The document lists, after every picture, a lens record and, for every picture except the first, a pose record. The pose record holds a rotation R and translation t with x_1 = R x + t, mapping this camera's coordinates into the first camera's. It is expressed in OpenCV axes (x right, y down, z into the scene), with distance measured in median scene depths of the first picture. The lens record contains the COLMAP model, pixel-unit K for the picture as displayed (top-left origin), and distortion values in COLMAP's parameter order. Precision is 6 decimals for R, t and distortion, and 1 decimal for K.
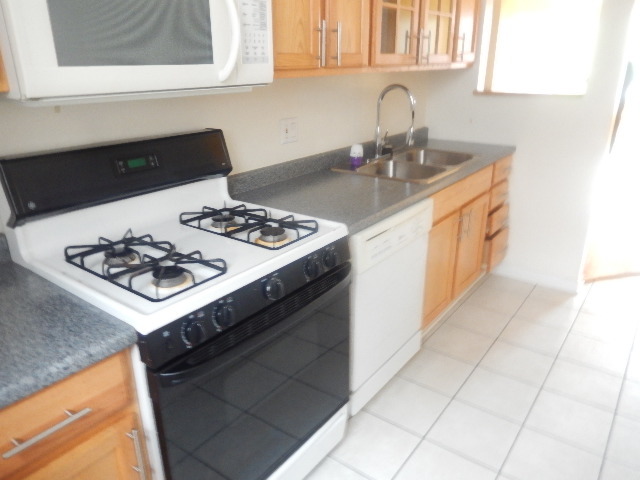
lens RADIAL K [[477.9, 0, 320.0], [0, 477.9, 240.0], [0, 0, 1]] dist [-0.001789, 0.000658]
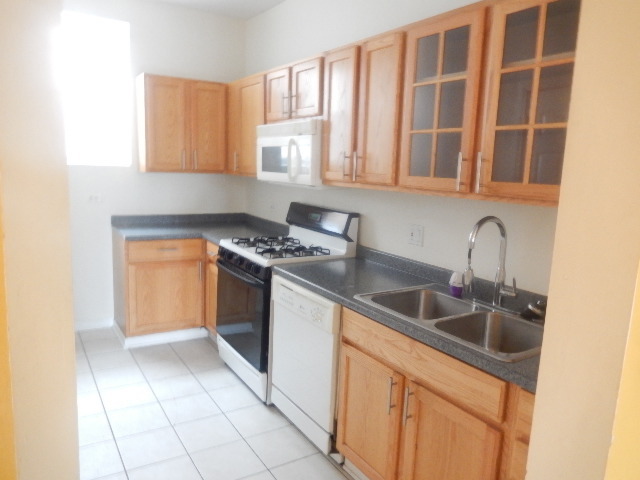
lens RADIAL K [[481.7, 0, 320.0], [0, 481.7, 240.0], [0, 0, 1]] dist [-0.009550, -0.003306]
pose [[-0.353977, 0.139925, -0.924727, 1.207304], [-0.364303, 0.890022, 0.274126, -0.490869], [0.861385, 0.433915, -0.264072, 1.190752]]
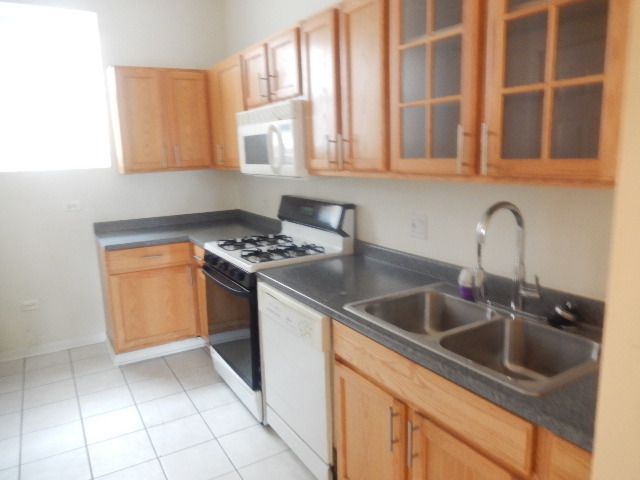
lens RADIAL K [[477.9, 0, 320.0], [0, 477.9, 240.0], [0, 0, 1]] dist [-0.001789, 0.000658]
pose [[-0.380005, 0.192515, -0.904729, 1.014422], [-0.292697, 0.902815, 0.315047, -0.495314], [0.877454, 0.384530, -0.286725, 1.195670]]
